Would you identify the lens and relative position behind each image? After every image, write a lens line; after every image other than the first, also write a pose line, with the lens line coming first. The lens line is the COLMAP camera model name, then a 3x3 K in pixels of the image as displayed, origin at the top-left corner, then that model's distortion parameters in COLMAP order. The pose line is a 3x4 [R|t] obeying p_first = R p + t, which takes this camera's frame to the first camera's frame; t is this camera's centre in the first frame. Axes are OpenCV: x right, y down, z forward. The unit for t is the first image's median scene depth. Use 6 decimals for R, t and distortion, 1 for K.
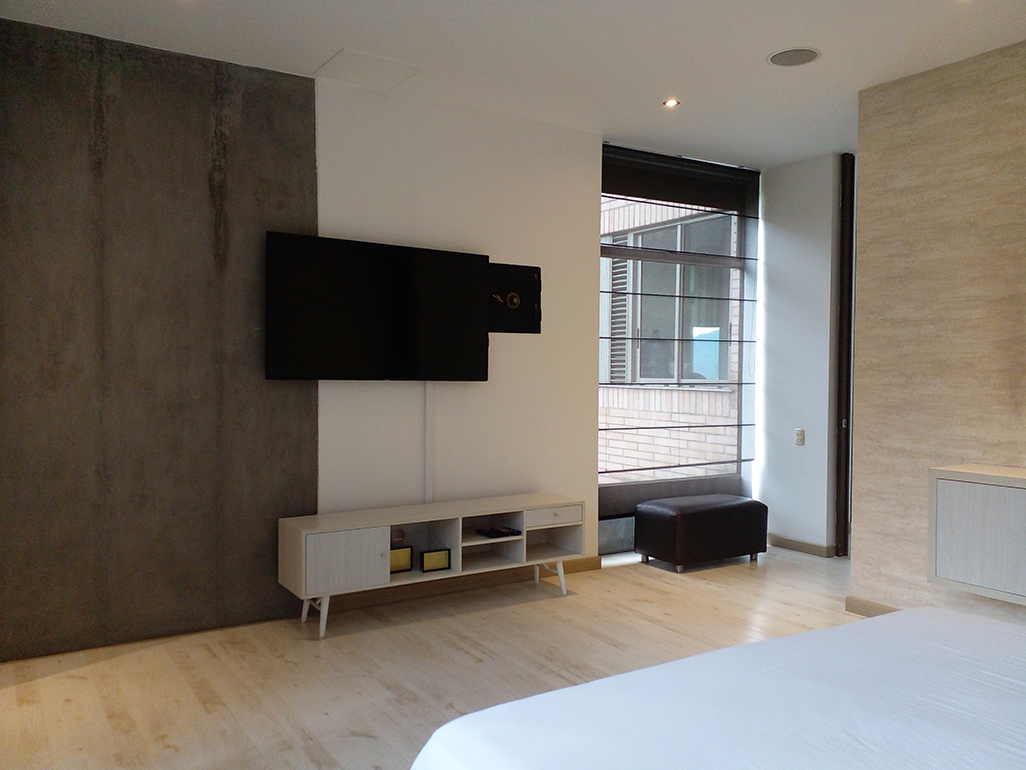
lens RADIAL K [[831.7, 0, 527.2], [0, 831.7, 394.0], [0, 0, 1]] dist [0.108140, -0.157364]
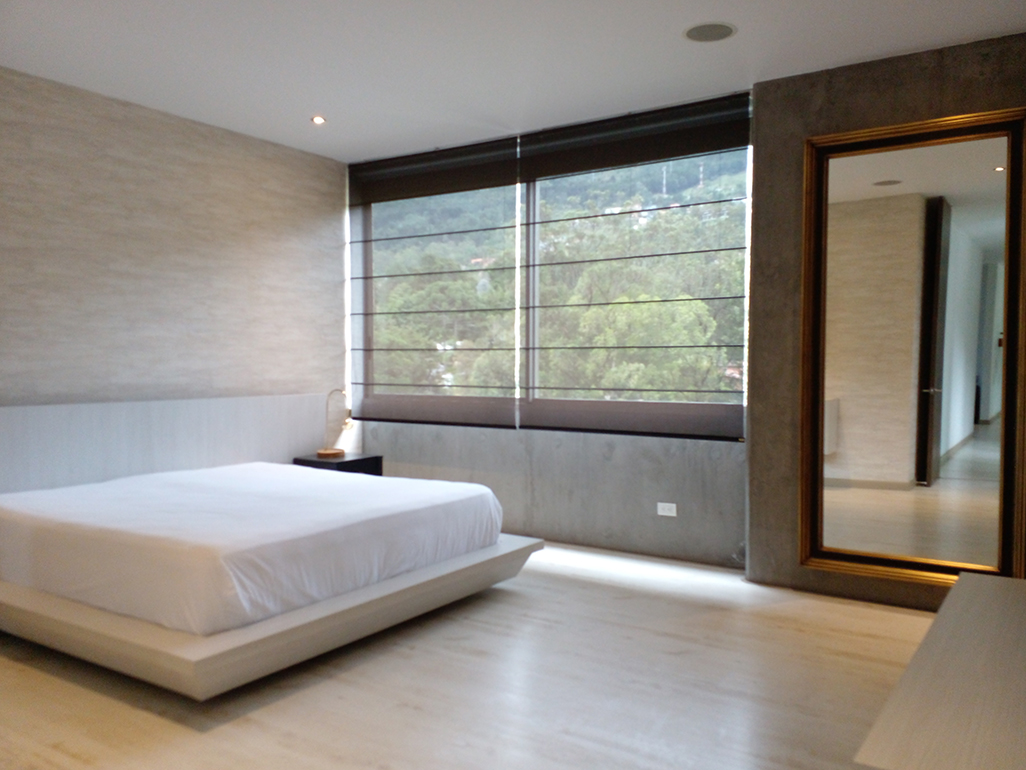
lens RADIAL K [[831.7, 0, 527.2], [0, 831.7, 394.0], [0, 0, 1]] dist [0.108140, -0.157364]
pose [[-0.908926, -0.004439, -0.416933, 0.363482], [-0.030470, 0.997977, 0.055801, -0.017453], [0.415842, 0.063423, -0.907223, 1.432123]]
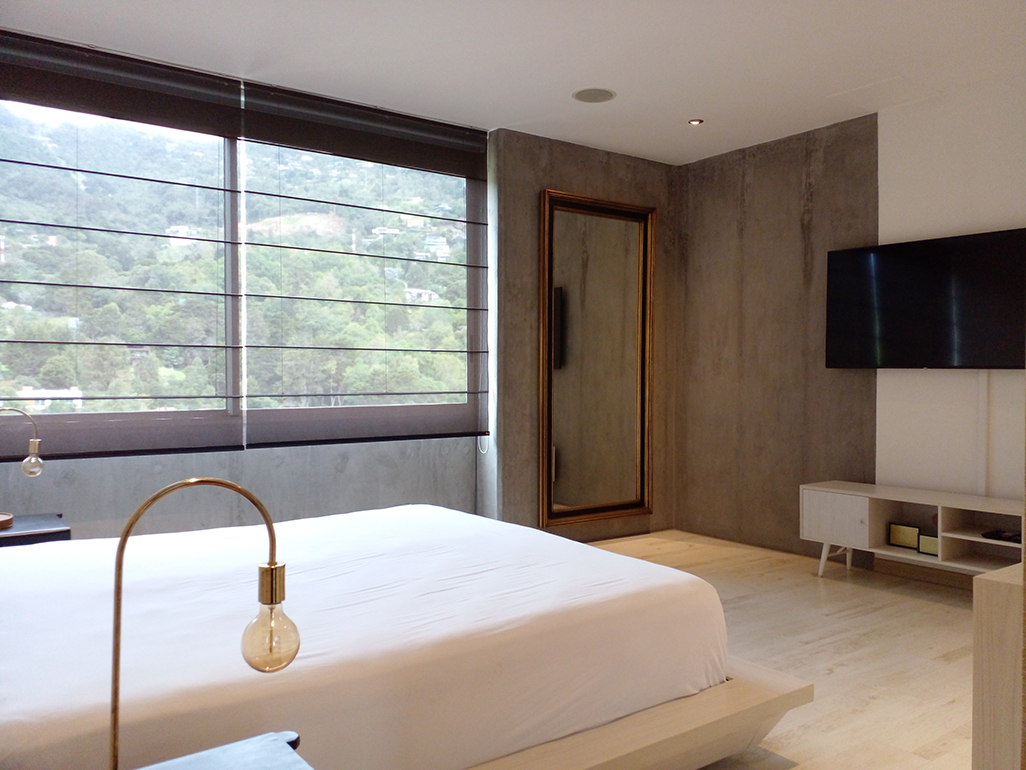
lens RADIAL K [[831.7, 0, 527.2], [0, 831.7, 394.0], [0, 0, 1]] dist [0.108140, -0.157364]
pose [[0.090884, 0.017719, -0.995704, 0.936045], [-0.030684, 0.999417, 0.014984, 0.016693], [0.995389, 0.029190, 0.091374, 0.446248]]
